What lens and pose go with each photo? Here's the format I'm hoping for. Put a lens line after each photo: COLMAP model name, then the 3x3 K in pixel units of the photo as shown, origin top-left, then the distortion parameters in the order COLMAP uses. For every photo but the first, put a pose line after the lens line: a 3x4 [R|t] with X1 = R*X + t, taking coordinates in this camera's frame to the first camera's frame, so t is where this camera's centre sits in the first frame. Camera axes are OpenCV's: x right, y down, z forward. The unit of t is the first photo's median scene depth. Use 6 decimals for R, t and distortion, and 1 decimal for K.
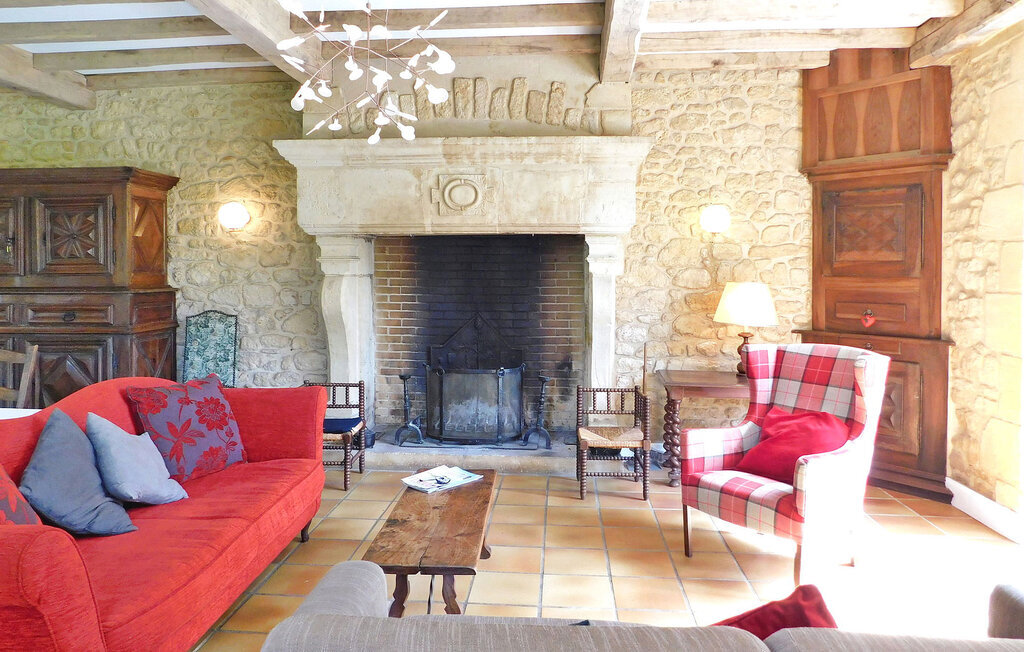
lens RADIAL K [[694.6, 0, 535.4], [0, 694.6, 263.9], [0, 0, 1]] dist [-0.061867, 0.058511]
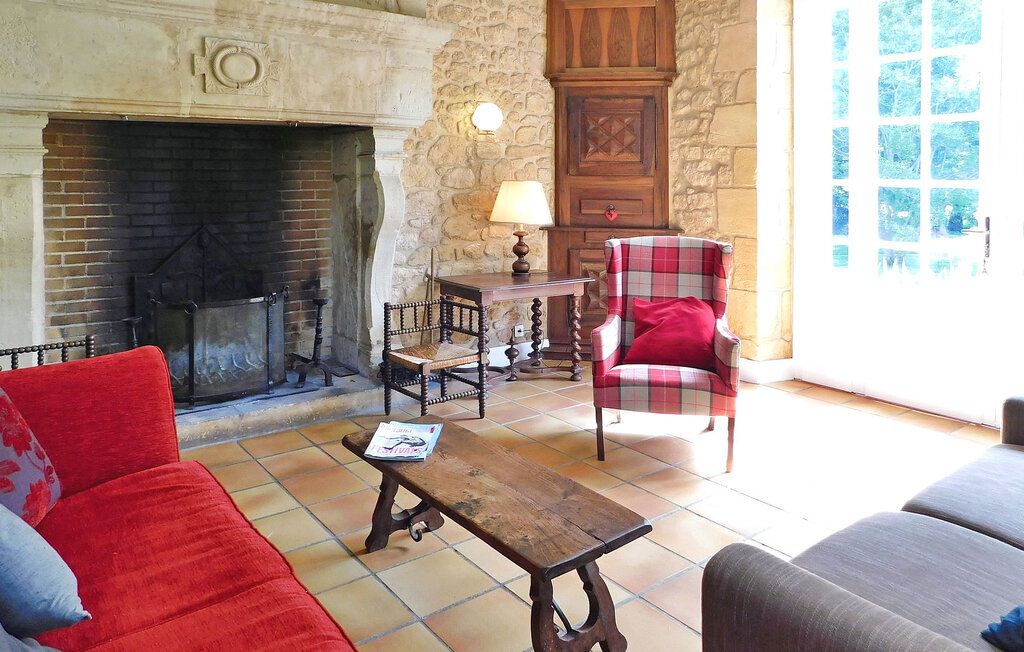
lens RADIAL K [[694.6, 0, 515.3], [0, 694.6, 173.1], [0, 0, 1]] dist [-0.061867, 0.058511]
pose [[0.751764, 0.000061, 0.659432, -0.366606], [-0.004999, 0.999972, 0.005606, 0.008443], [-0.659413, -0.007511, 0.751744, 0.245102]]
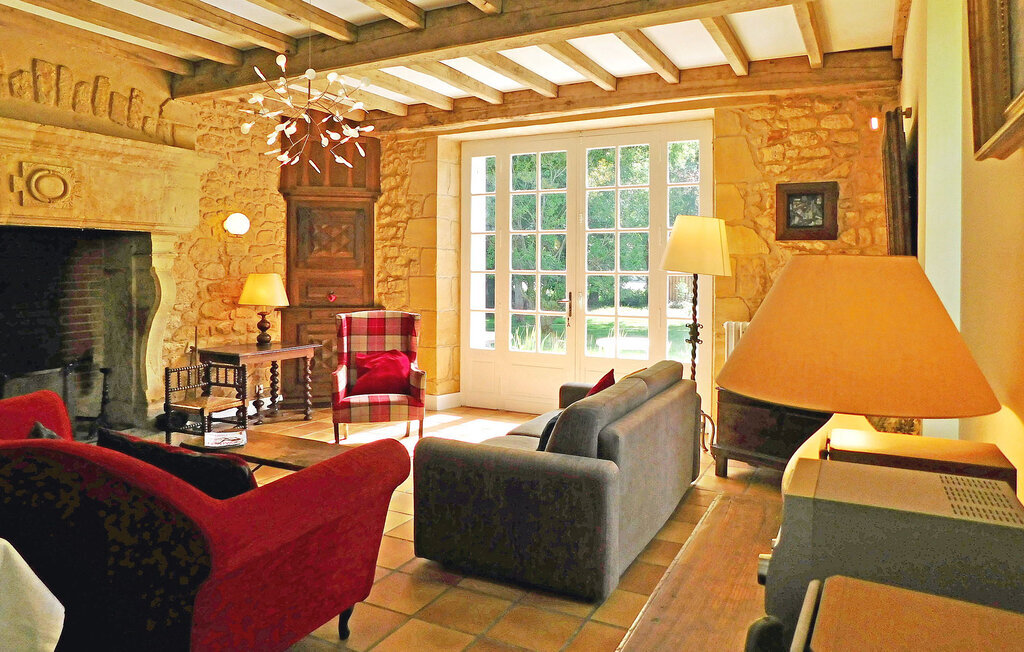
lens RADIAL K [[694.6, 0, 526.2], [0, 694.6, 248.2], [0, 0, 1]] dist [-0.061867, 0.058511]
pose [[0.380008, 0.015835, 0.924847, -0.716464], [-0.009122, 0.999869, -0.013371, -0.008486], [-0.924938, -0.003355, 0.380103, 0.040023]]
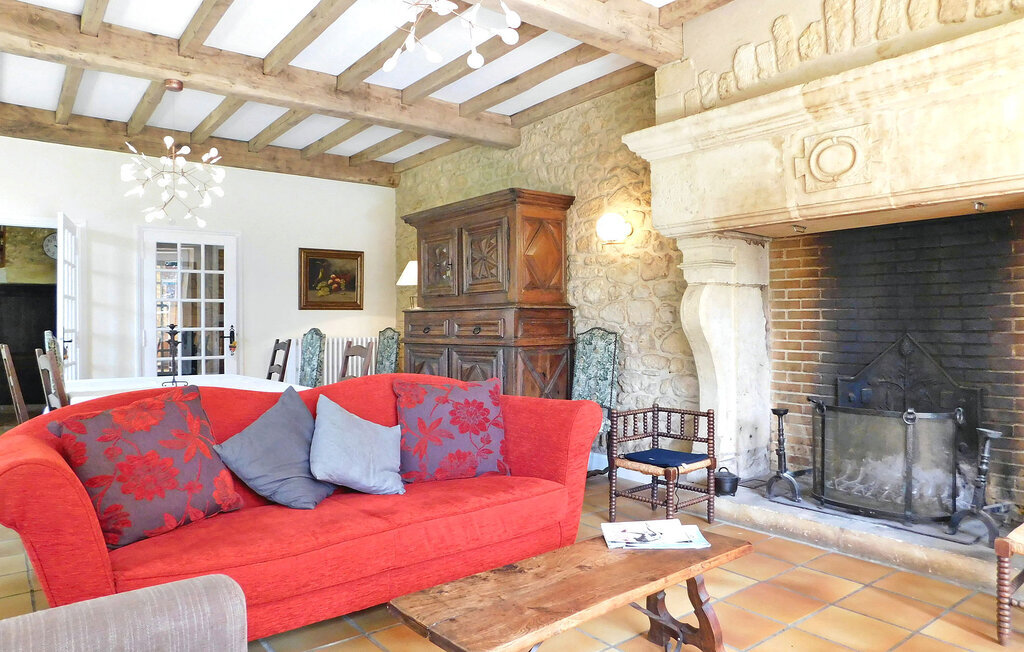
lens RADIAL K [[694.6, 0, 520.5], [0, 694.6, 324.5], [0, 0, 1]] dist [-0.061867, 0.058511]
pose [[0.657346, -0.006035, -0.753565, 0.207982], [0.015732, 0.999860, 0.005716, 0.059514], [0.753425, -0.015613, 0.657349, 0.293415]]
